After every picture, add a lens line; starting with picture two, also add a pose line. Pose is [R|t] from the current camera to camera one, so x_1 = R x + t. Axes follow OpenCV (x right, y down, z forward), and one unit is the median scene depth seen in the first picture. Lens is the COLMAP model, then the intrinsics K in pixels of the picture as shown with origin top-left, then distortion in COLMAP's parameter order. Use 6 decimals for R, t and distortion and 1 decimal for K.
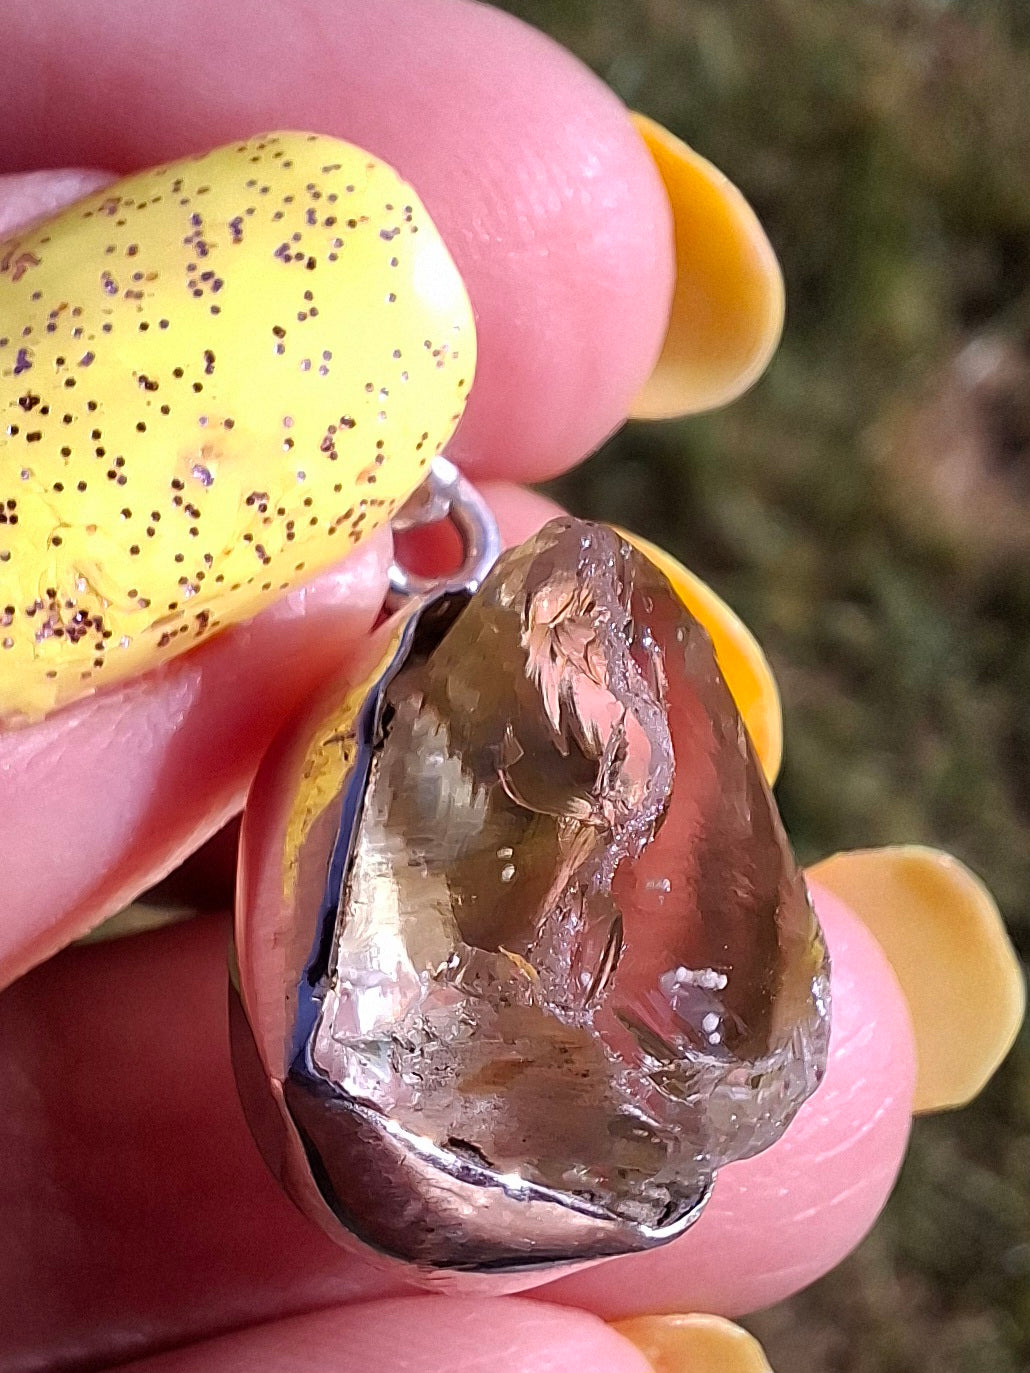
lens RADIAL K [[1926.1, 0, 516.8], [0, 1926.1, 717.4], [0, 0, 1]] dist [0.025839, -0.322325]
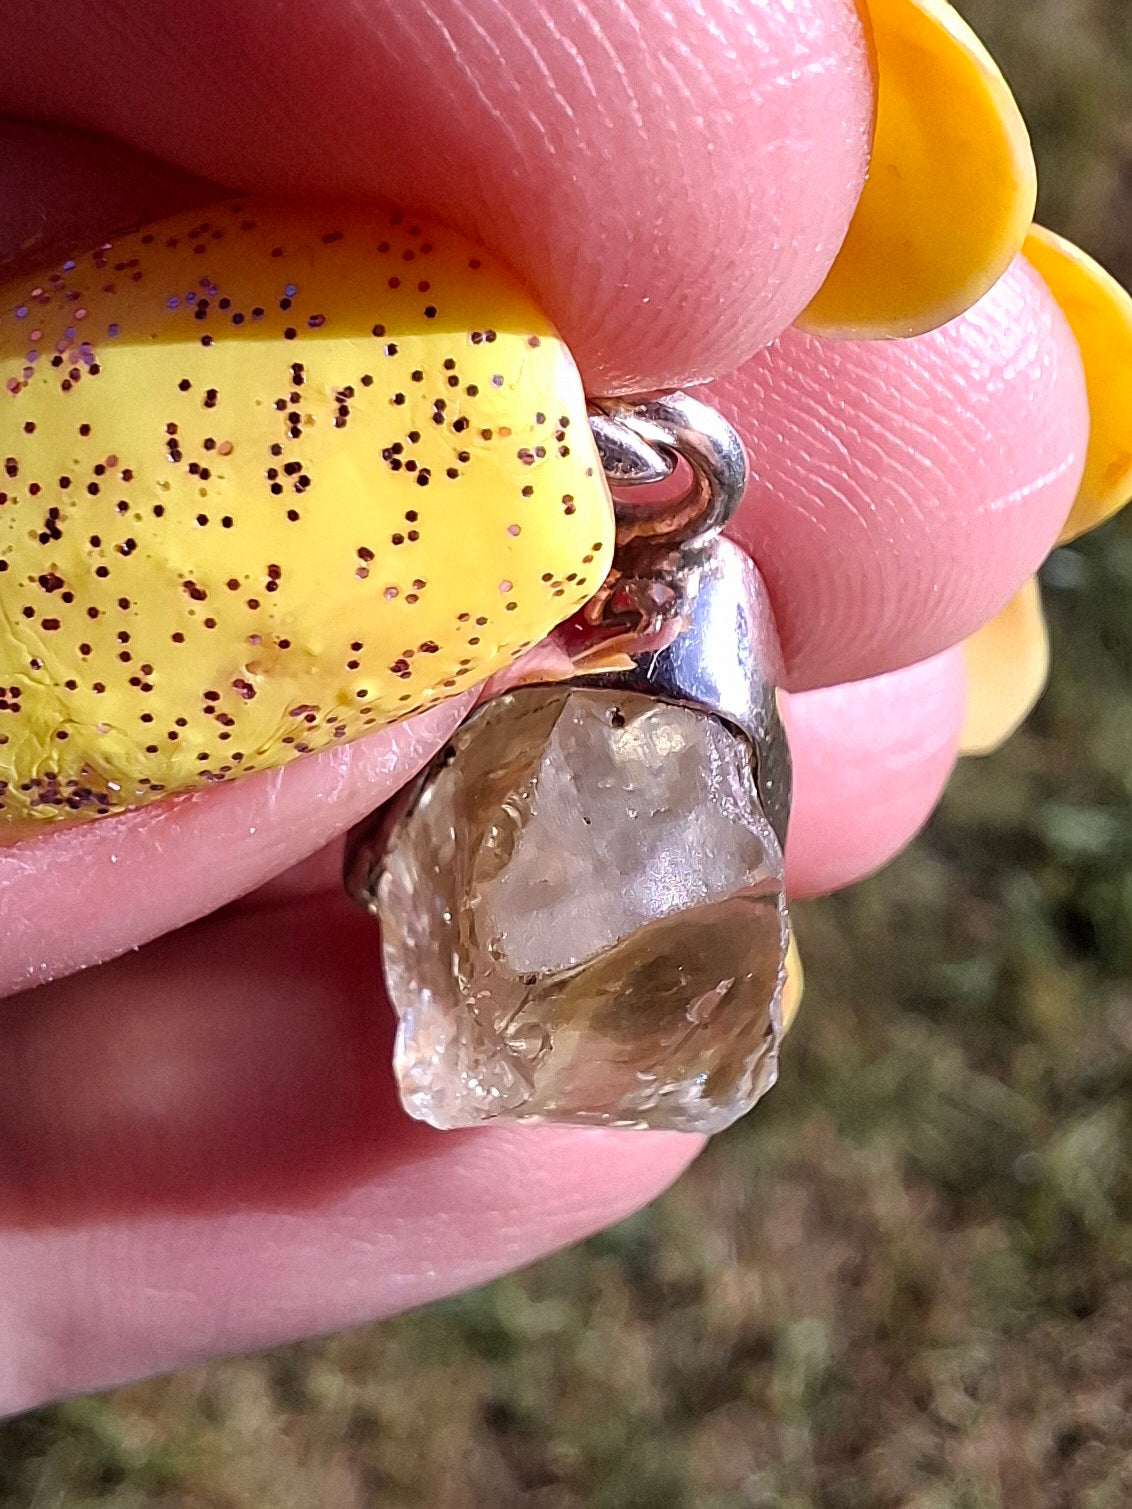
lens RADIAL K [[2116.9, 0, 568.0], [0, 2116.9, 788.5], [0, 0, 1]] dist [0.025839, -0.322325]
pose [[0.960018, 0.279931, -0.001954, -0.011564], [-0.243112, 0.837169, 0.489943, -0.571870], [0.138786, -0.469880, 0.871752, 0.184051]]
